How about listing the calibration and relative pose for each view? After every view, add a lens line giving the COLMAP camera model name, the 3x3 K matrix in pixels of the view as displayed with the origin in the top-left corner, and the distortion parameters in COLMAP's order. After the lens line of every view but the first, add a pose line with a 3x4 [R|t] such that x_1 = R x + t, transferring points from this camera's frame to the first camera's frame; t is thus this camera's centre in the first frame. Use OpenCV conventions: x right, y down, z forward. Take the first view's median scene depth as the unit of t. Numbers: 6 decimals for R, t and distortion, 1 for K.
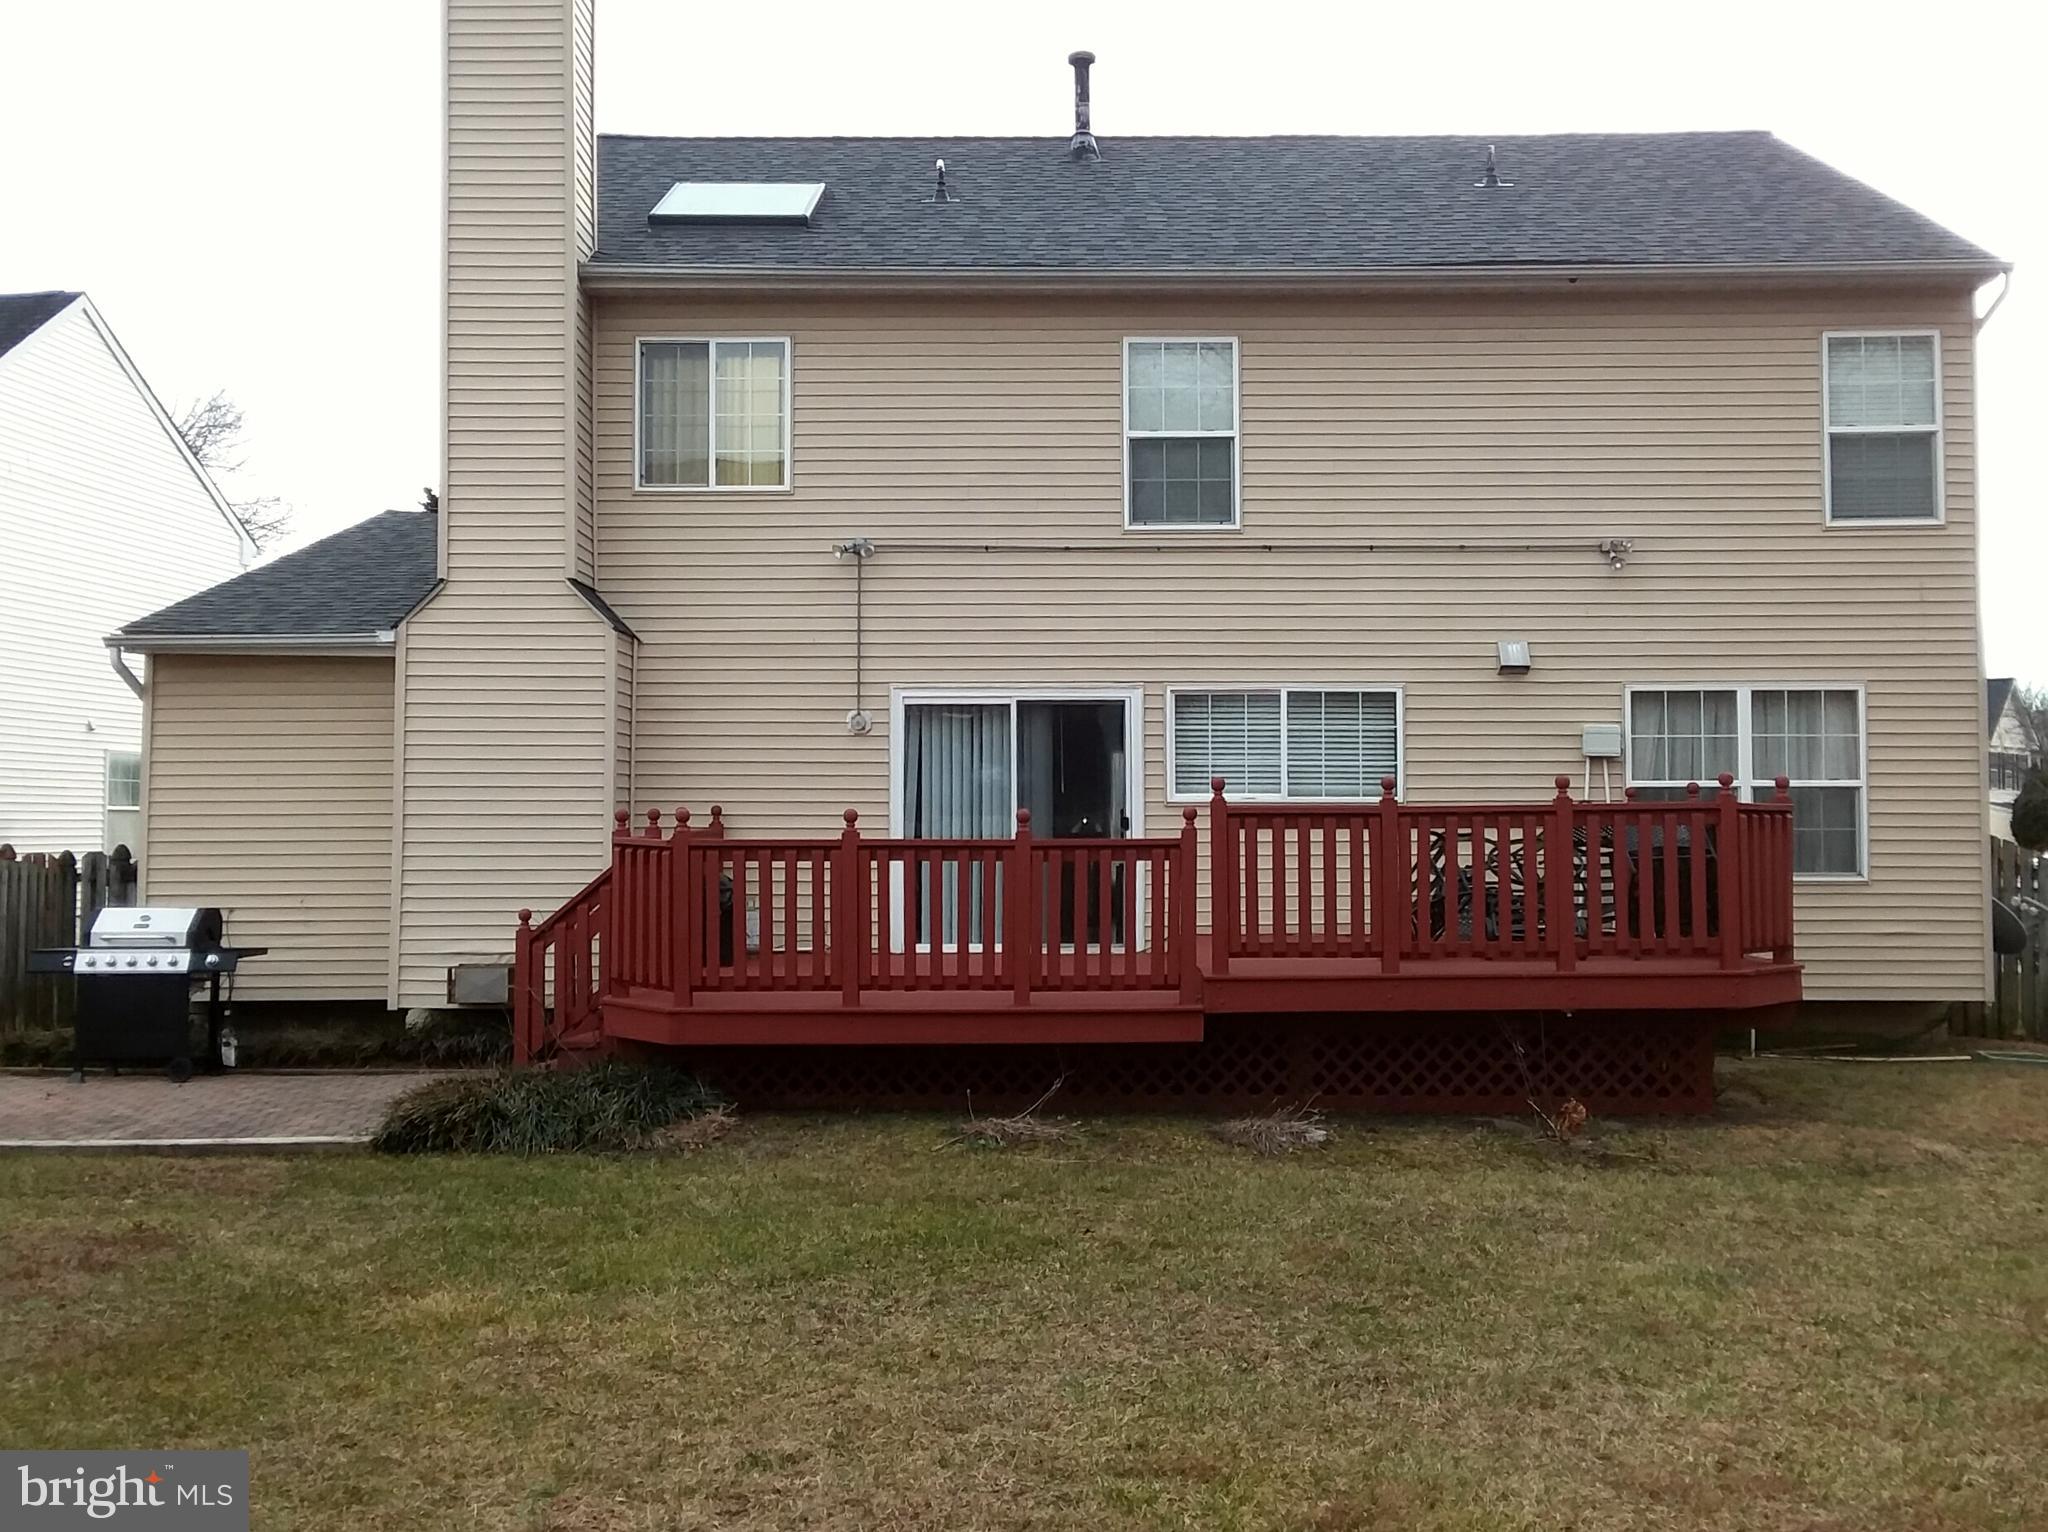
lens RADIAL K [[1754.1, 0, 1005.0], [0, 1754.1, 737.5], [0, 0, 1]] dist [0.042533, -0.037302]
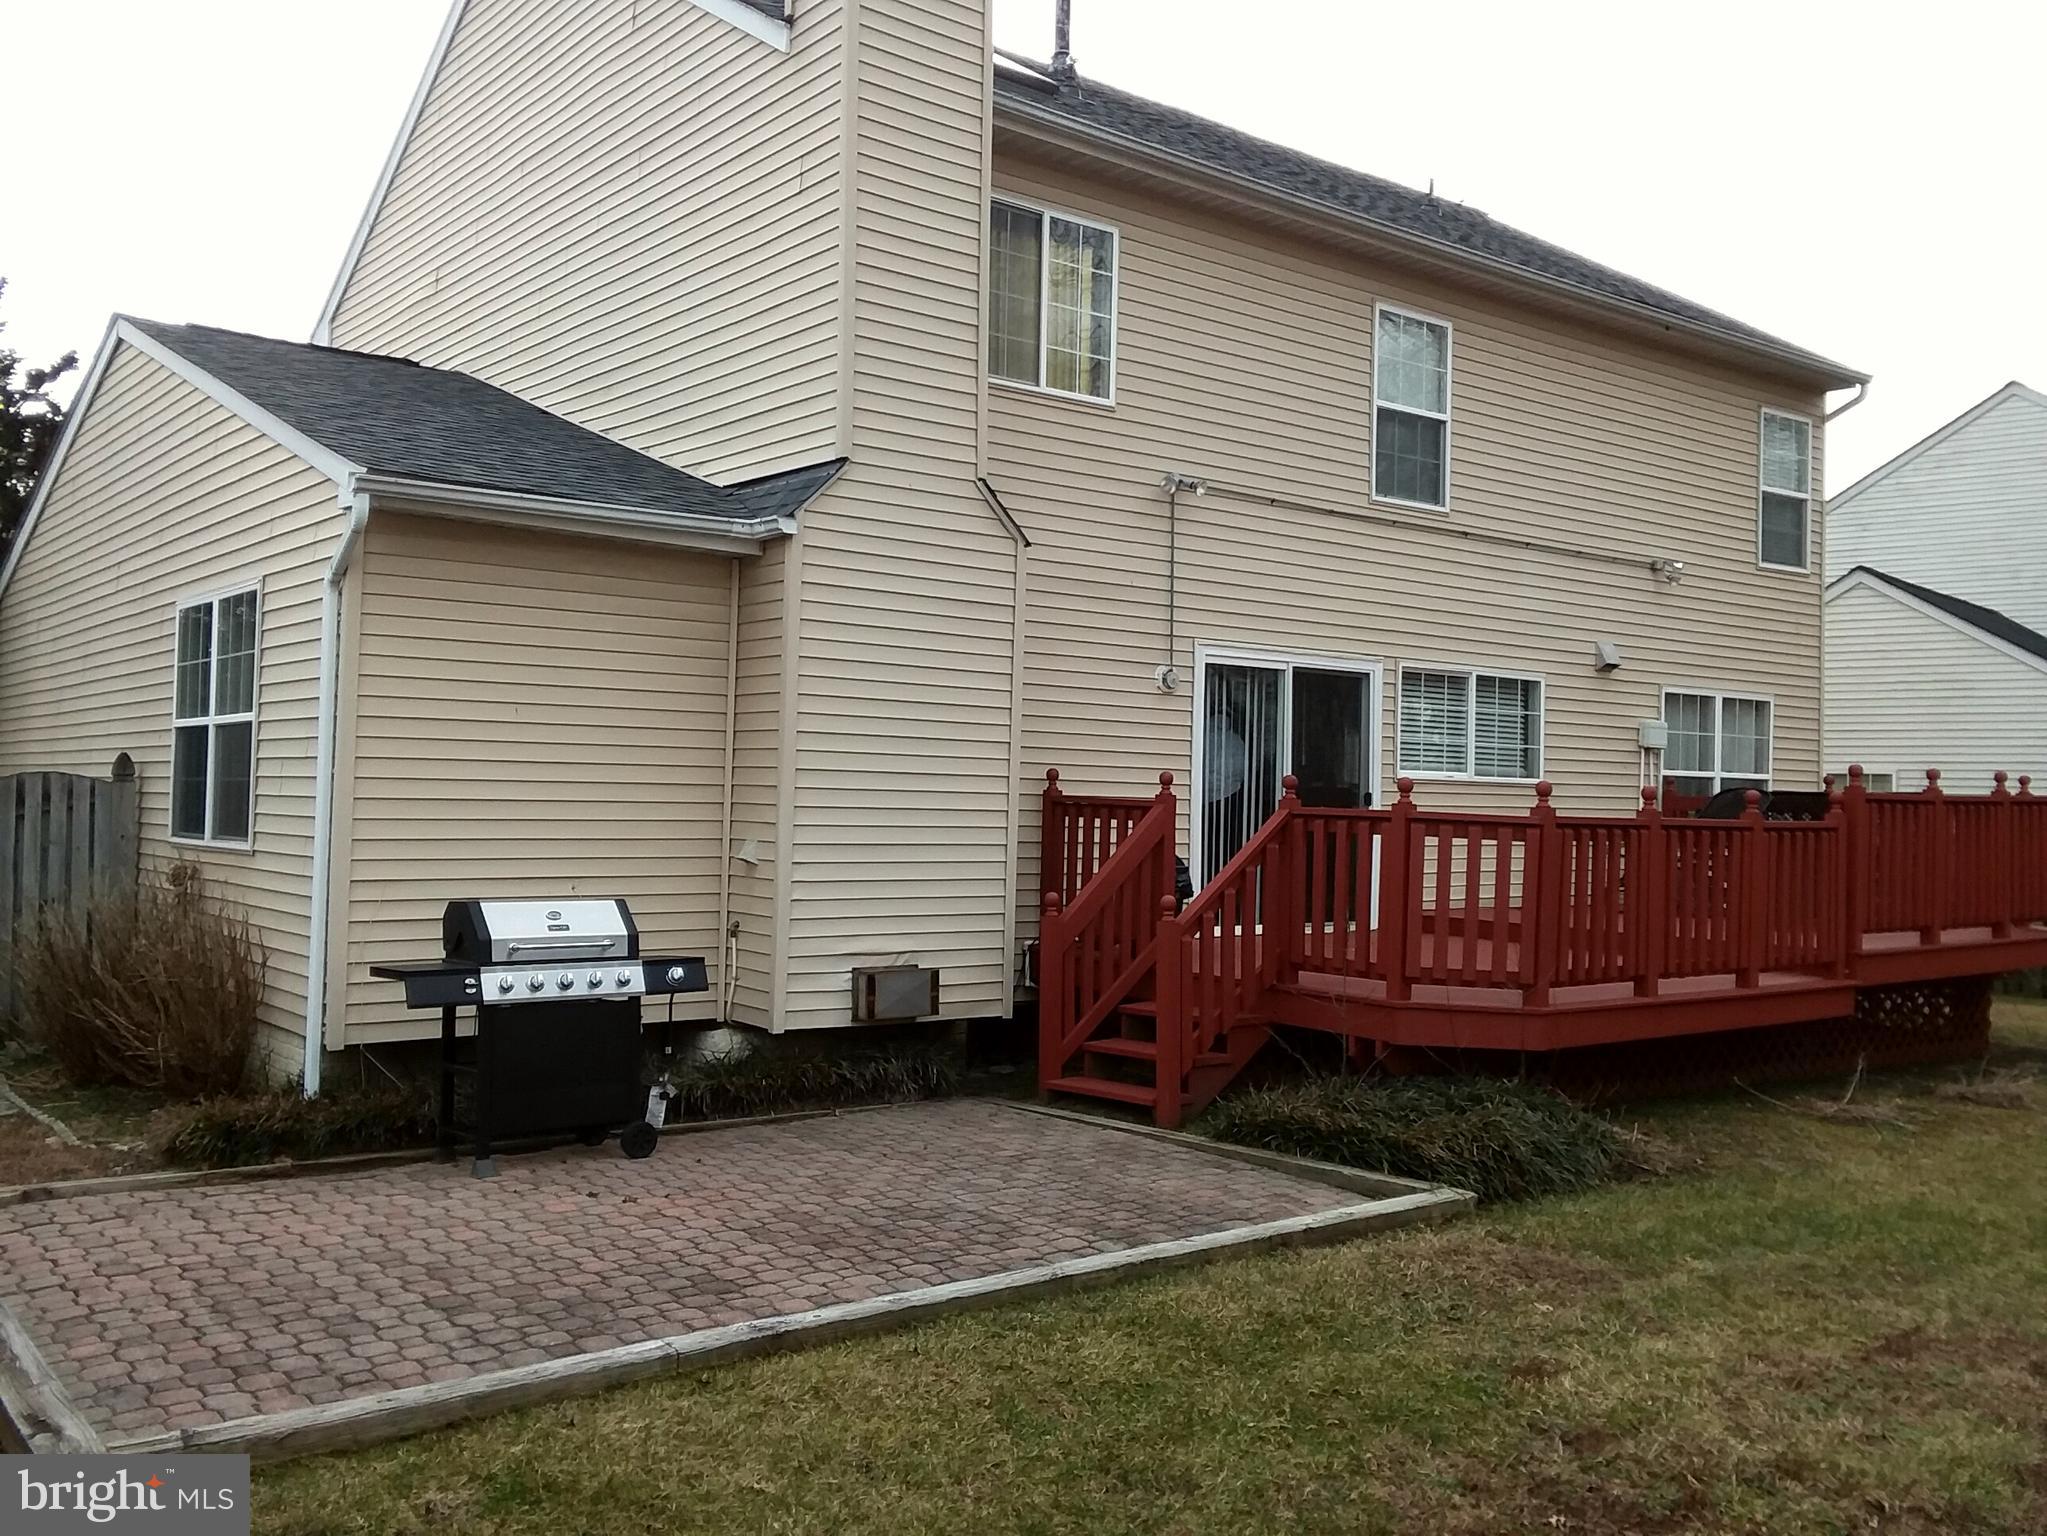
lens RADIAL K [[1753.2, 0, 961.0], [0, 1753.2, 784.4], [0, 0, 1]] dist [0.042533, -0.037302]
pose [[0.786223, 0.021684, 0.617562, -0.717357], [-0.035088, 0.999338, 0.009581, 0.039102], [-0.616946, -0.029202, 0.786463, 0.369023]]
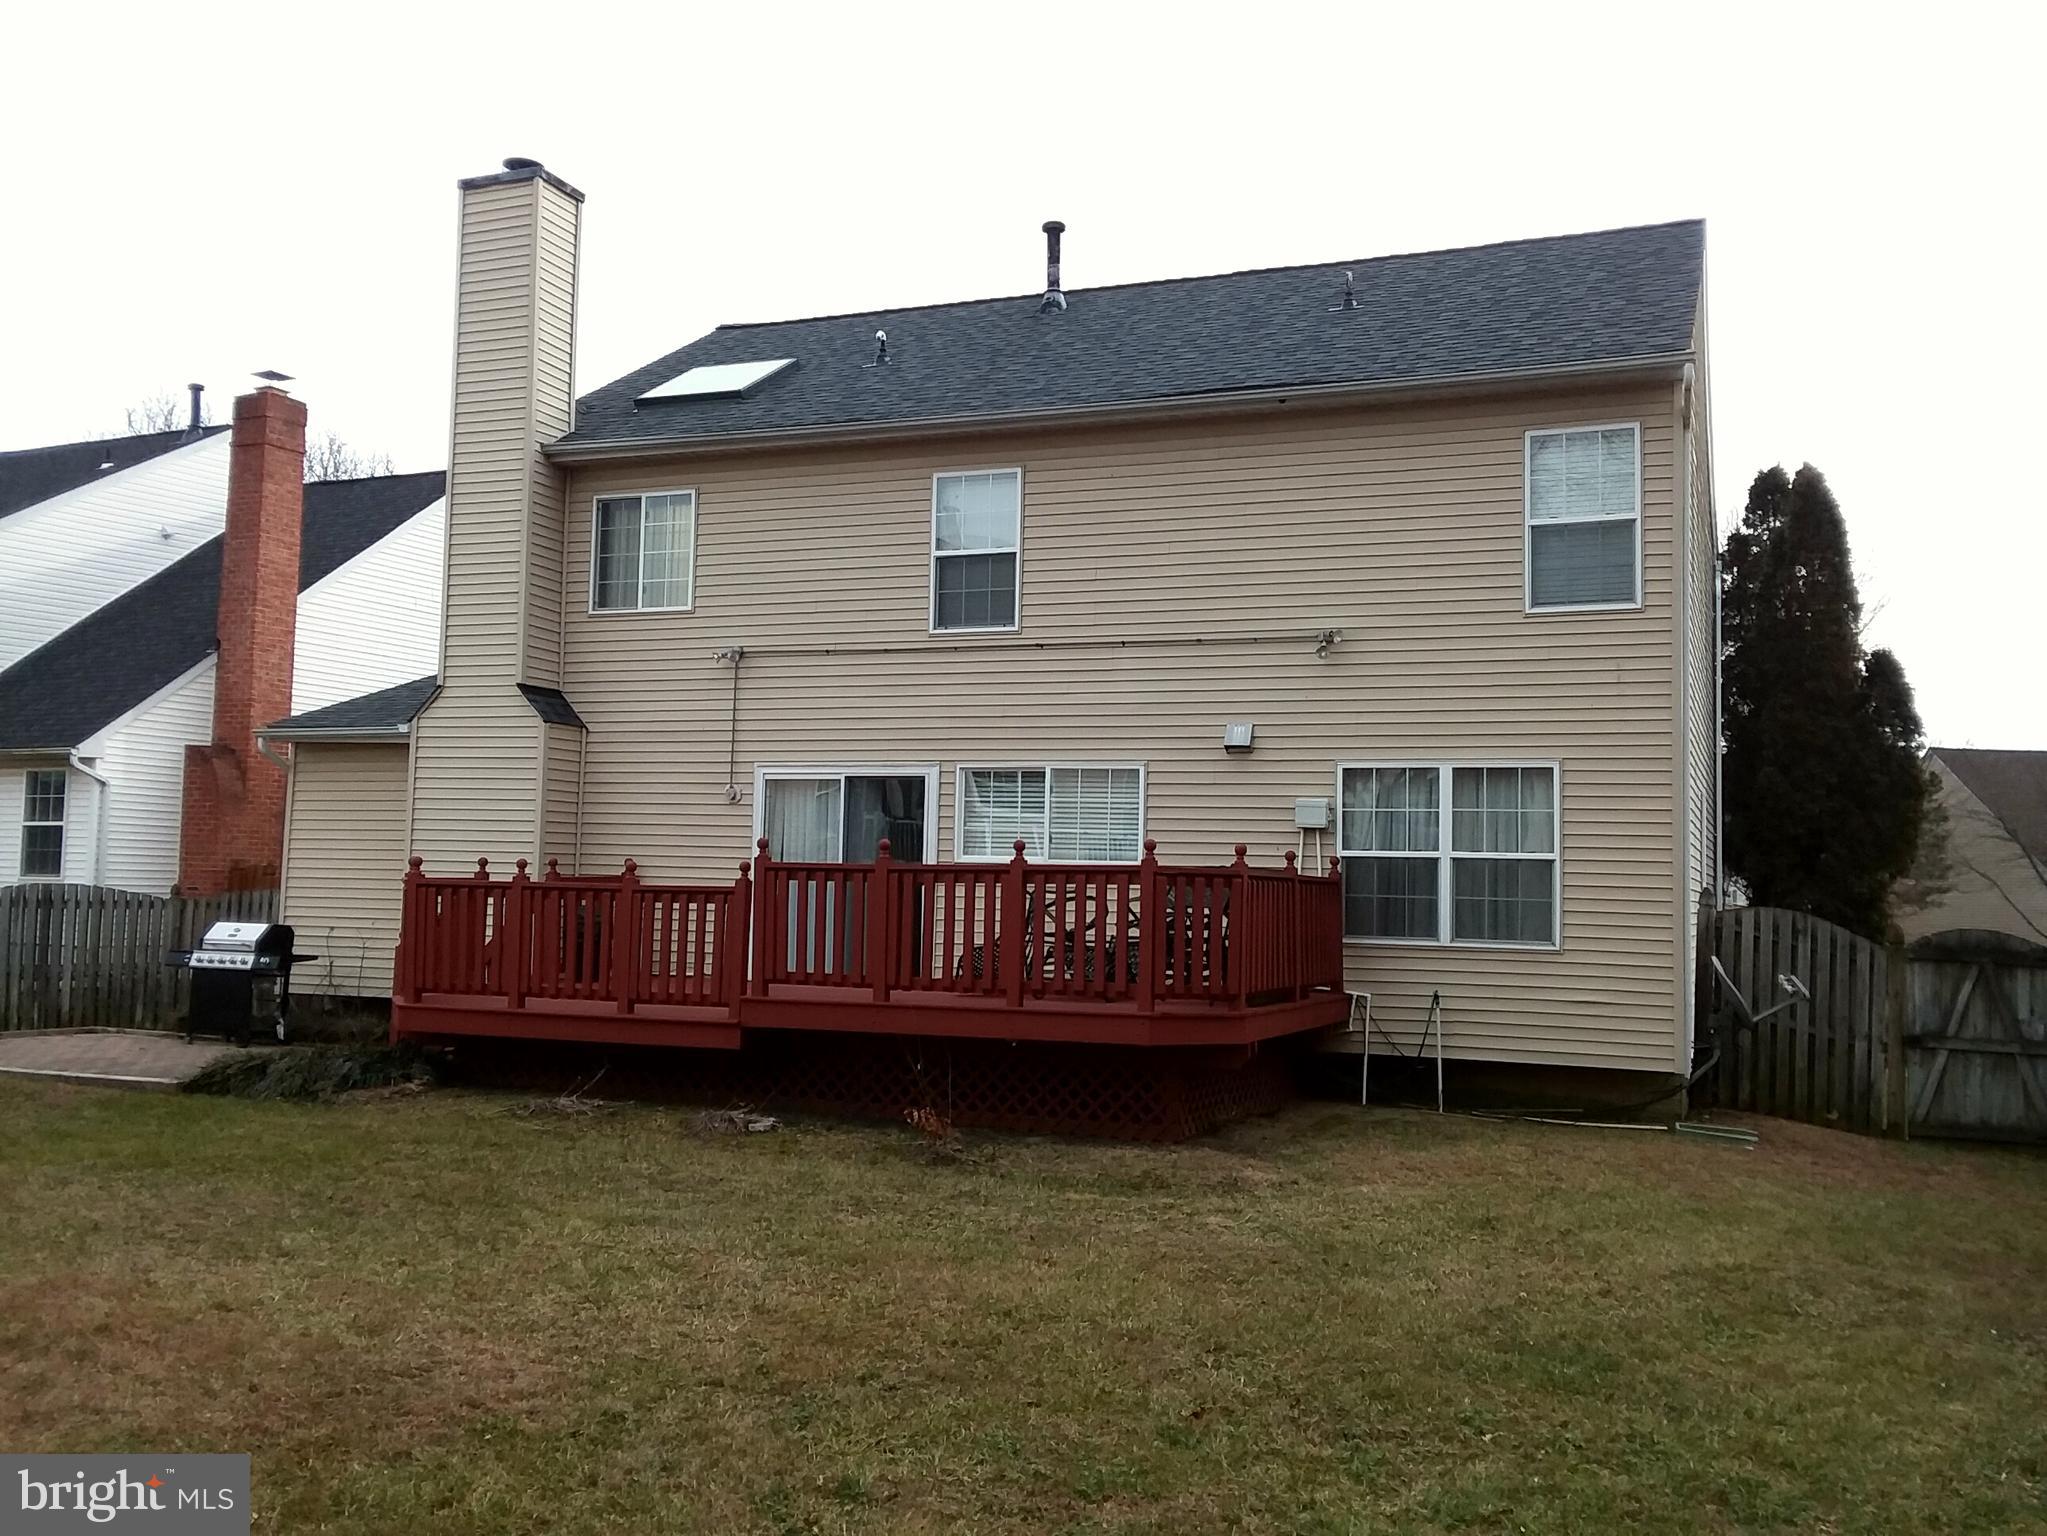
lens RADIAL K [[1612.3, 0, 1019.5], [0, 1612.3, 778.0], [0, 0, 1]] dist [0.033806, -0.007707]
pose [[0.942498, 0.001854, -0.334208, 0.496764], [-0.008918, 0.999768, -0.019602, 0.000862], [0.334094, 0.021455, 0.942296, -0.012531]]
